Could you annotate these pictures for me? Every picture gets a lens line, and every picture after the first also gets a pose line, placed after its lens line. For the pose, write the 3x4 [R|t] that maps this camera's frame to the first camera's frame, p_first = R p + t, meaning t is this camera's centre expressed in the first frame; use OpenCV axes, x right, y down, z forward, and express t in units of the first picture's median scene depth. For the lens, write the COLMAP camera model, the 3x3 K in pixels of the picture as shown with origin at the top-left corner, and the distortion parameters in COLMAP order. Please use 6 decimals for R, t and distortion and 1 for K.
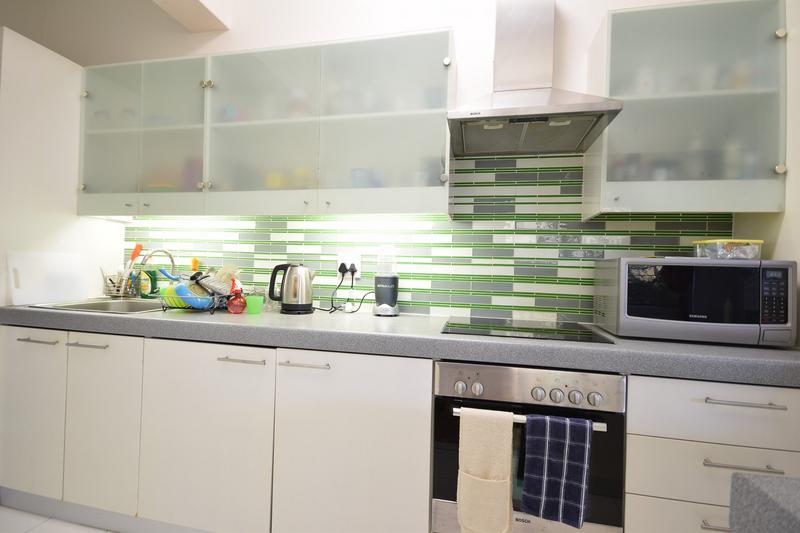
lens RADIAL K [[381.7, 0, 400.0], [0, 381.7, 266.5], [0, 0, 1]] dist [0.000368, -0.000080]
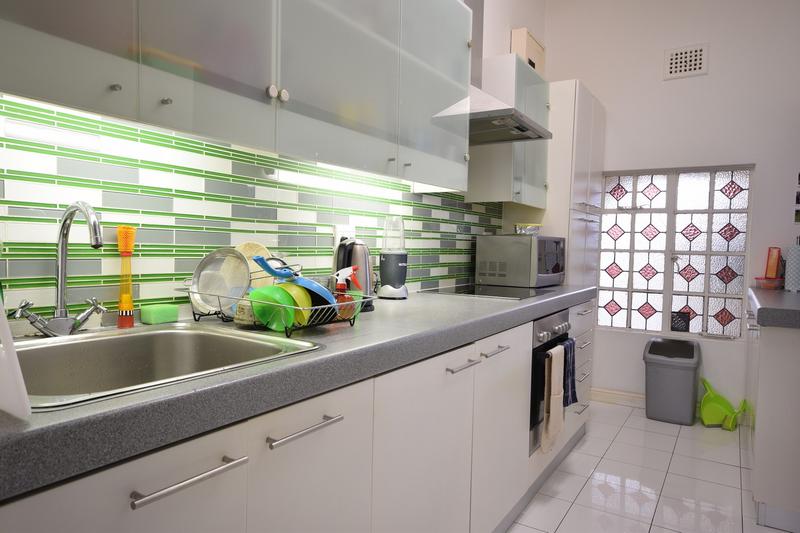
lens RADIAL K [[544.8, 0, 400.0], [0, 544.8, 266.5], [0, 0, 1]] dist [0.061606, 0.000026]
pose [[0.329137, -0.062225, 0.942230, -1.189155], [-0.022288, 0.997037, 0.073630, -0.035451], [-0.944019, -0.045235, 0.326775, 0.583290]]
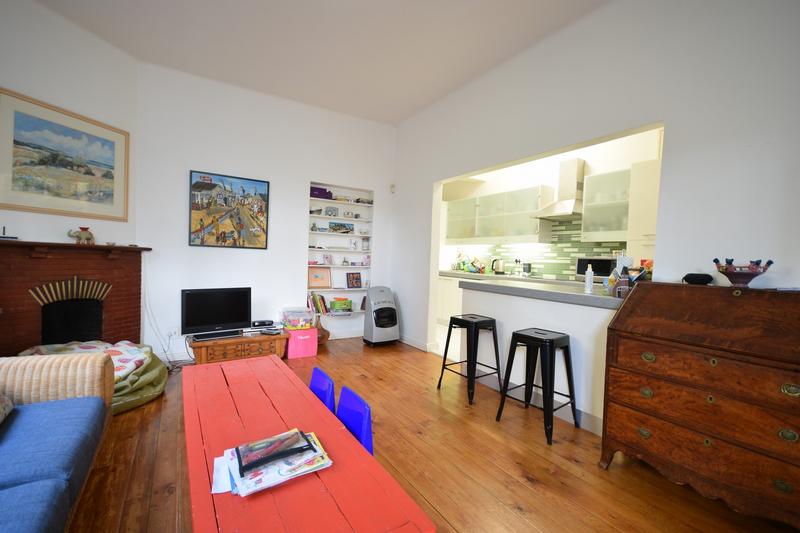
lens RADIAL K [[352.7, 0, 400.0], [0, 352.7, 266.5], [0, 0, 1]] dist [0.000298, -0.000397]
pose [[0.700527, 0.012343, -0.713519, 1.235163], [-0.007594, 0.999923, 0.009842, 0.031217], [0.713586, -0.001476, 0.700566, -1.643894]]
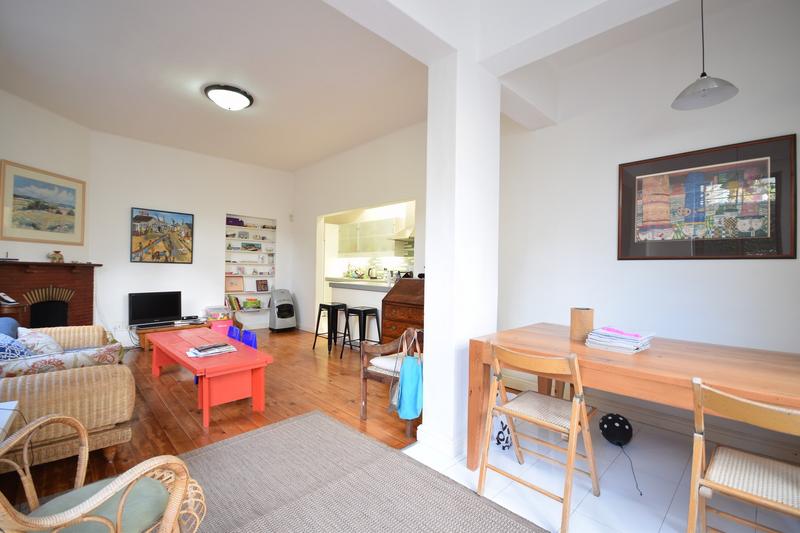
lens RADIAL K [[352.7, 0, 400.0], [0, 352.7, 266.5], [0, 0, 1]] dist [0.000298, -0.000397]
pose [[0.832991, -0.021712, -0.552861, 2.238654], [0.013675, 0.999732, -0.018658, 0.055803], [0.553118, 0.007981, 0.833065, -2.232884]]
